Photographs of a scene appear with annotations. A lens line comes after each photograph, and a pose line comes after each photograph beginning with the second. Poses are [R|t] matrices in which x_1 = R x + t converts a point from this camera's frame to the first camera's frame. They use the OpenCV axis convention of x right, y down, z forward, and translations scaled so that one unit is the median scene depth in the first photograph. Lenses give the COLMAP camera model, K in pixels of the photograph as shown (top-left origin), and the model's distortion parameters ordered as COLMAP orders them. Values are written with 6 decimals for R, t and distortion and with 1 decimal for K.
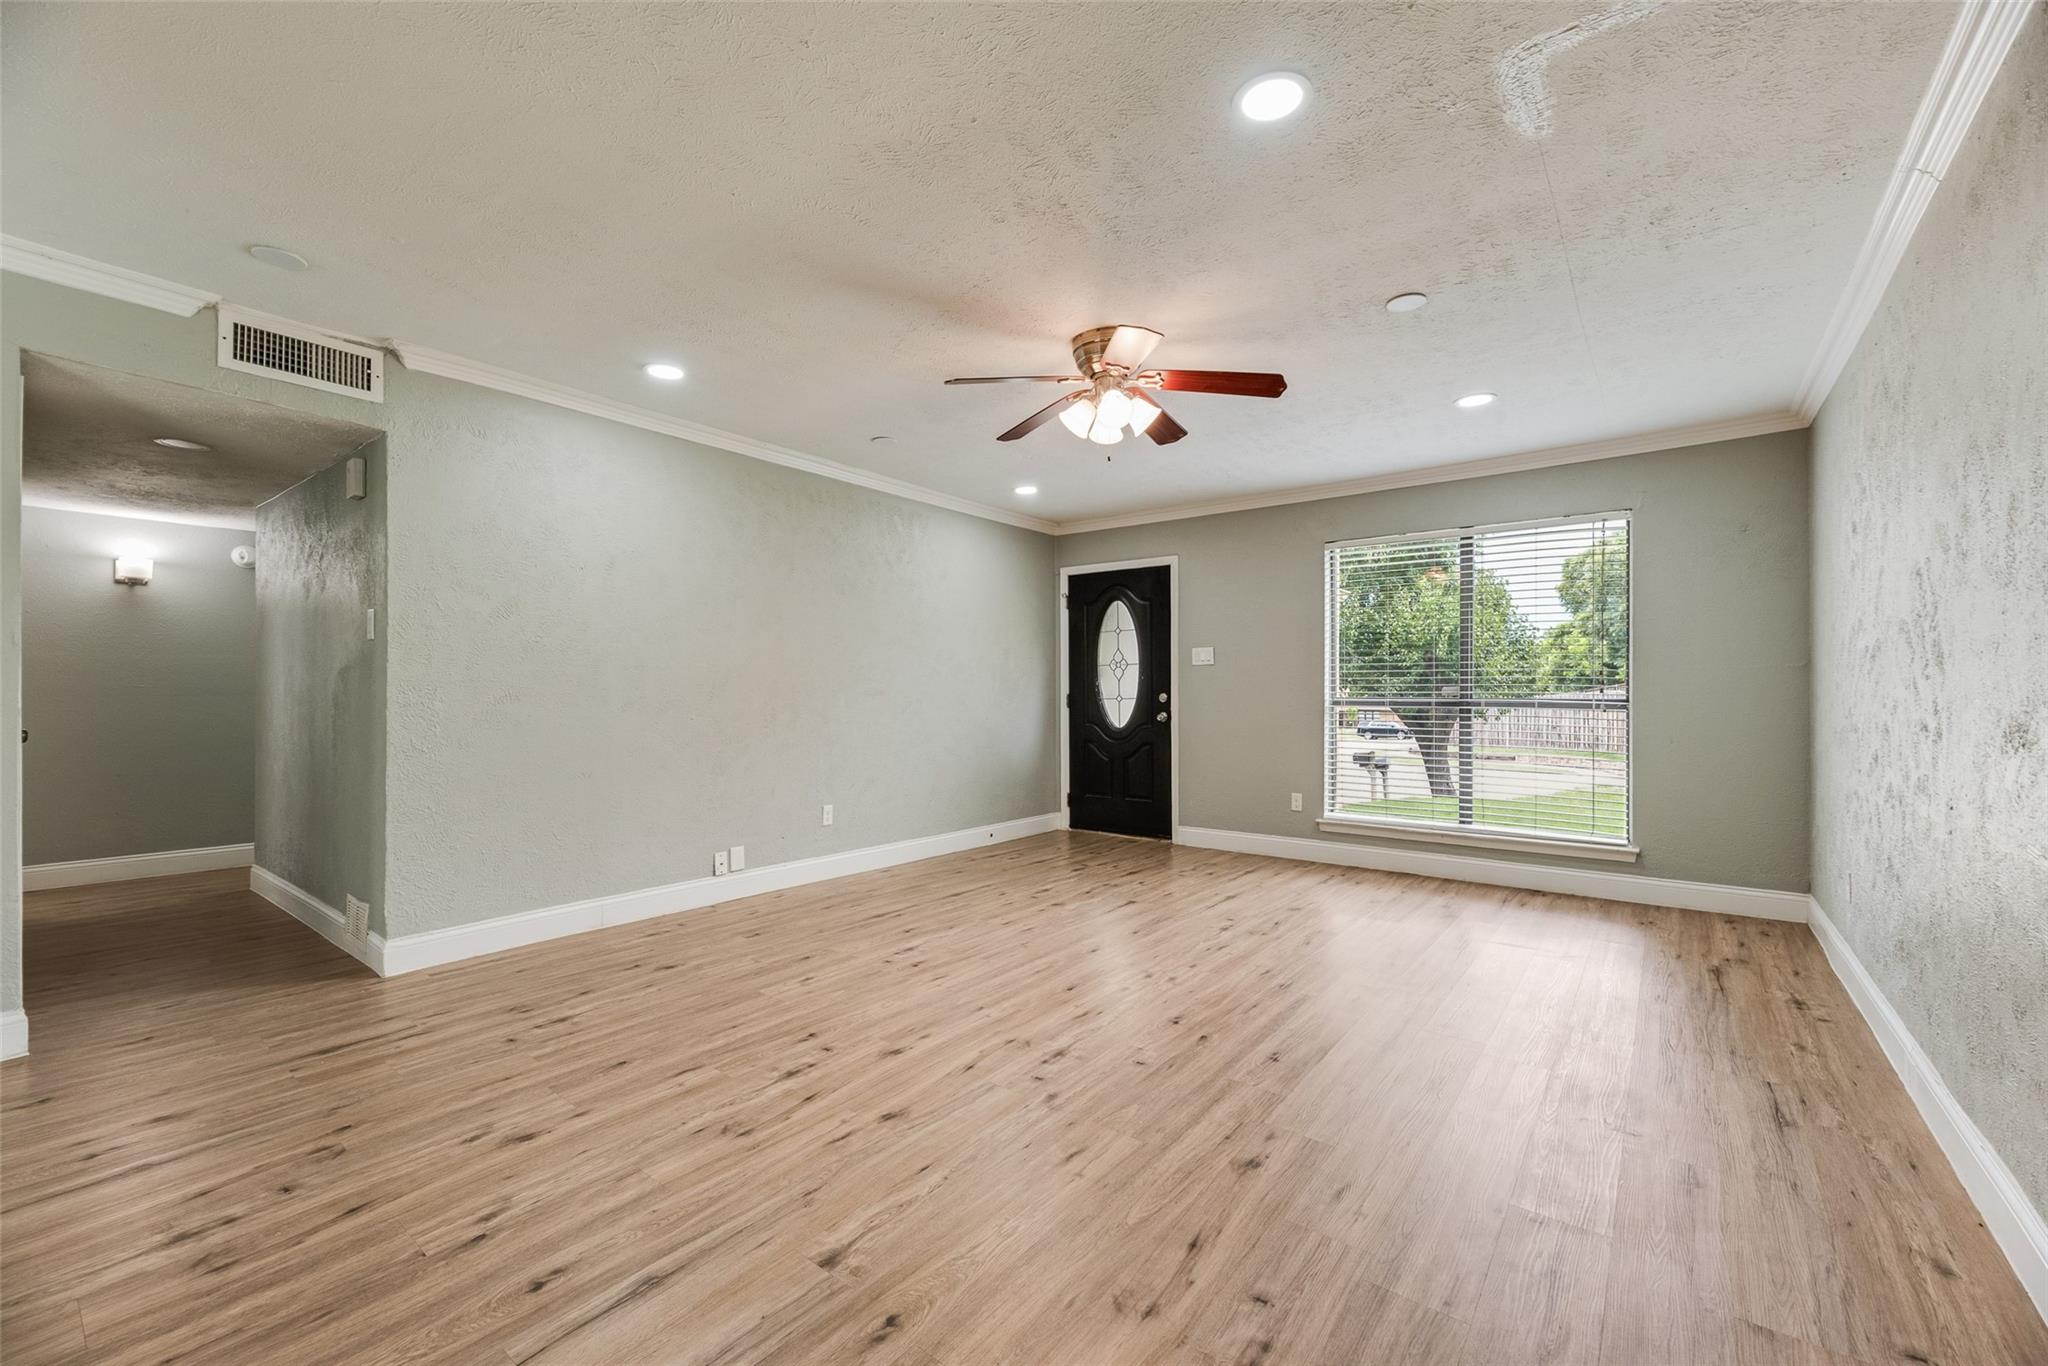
lens RADIAL K [[824.7, 0, 1016.8], [0, 824.7, 681.8], [0, 0, 1]] dist [-0.000110, -0.000321]
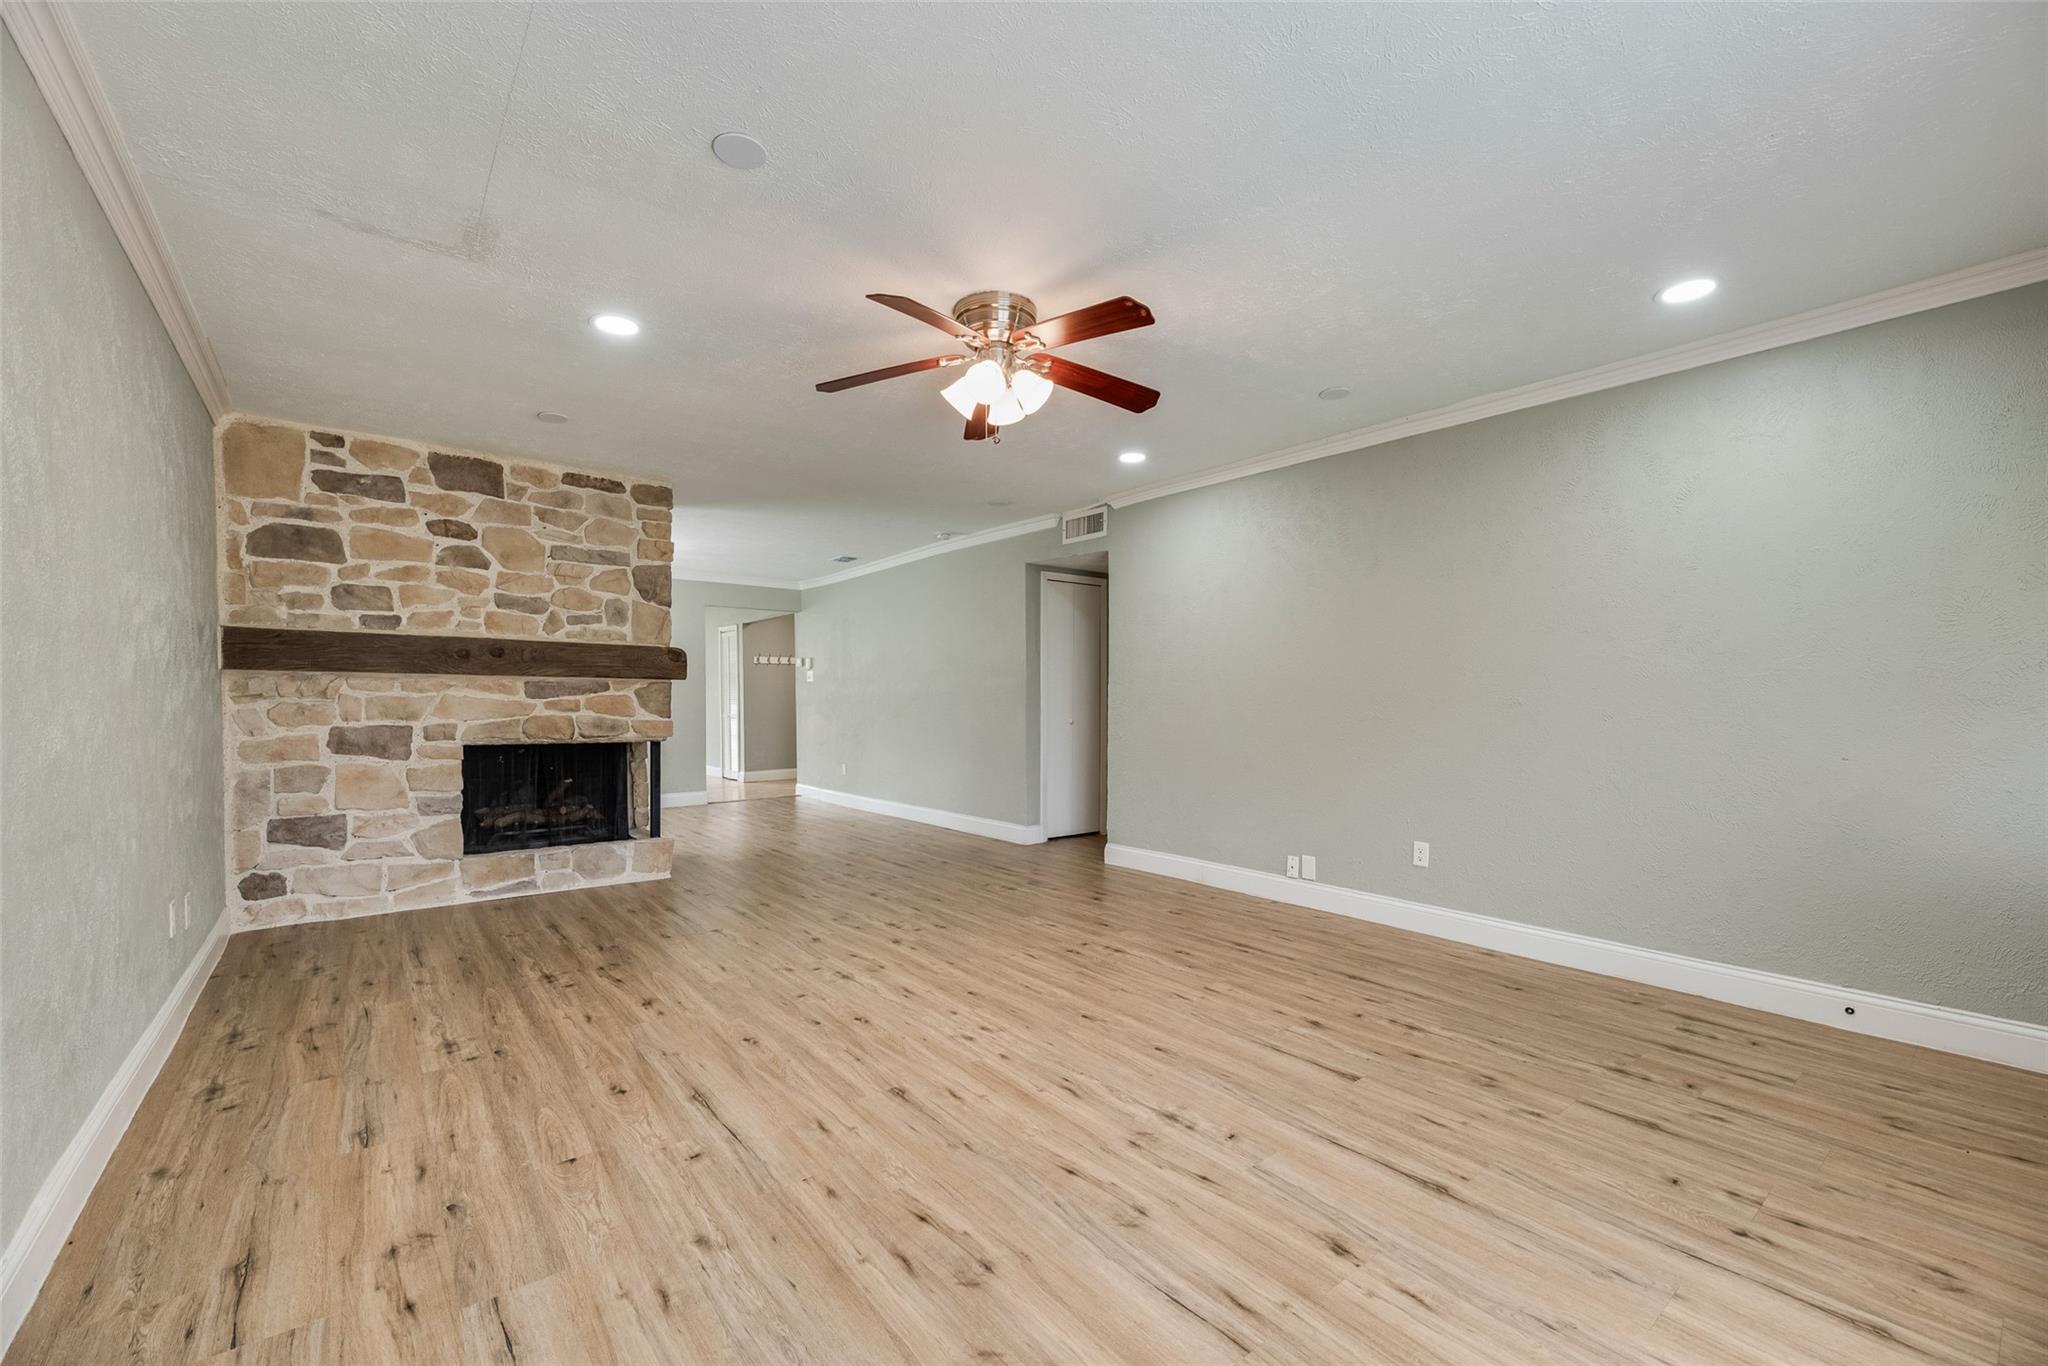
lens RADIAL K [[824.7, 0, 1025.3], [0, 824.7, 693.6], [0, 0, 1]] dist [-0.000110, -0.000321]
pose [[-0.217132, -0.007967, -0.976110, 0.982234], [0.009124, 0.999906, -0.010191, 0.013727], [0.976100, -0.011118, -0.217039, 1.212490]]
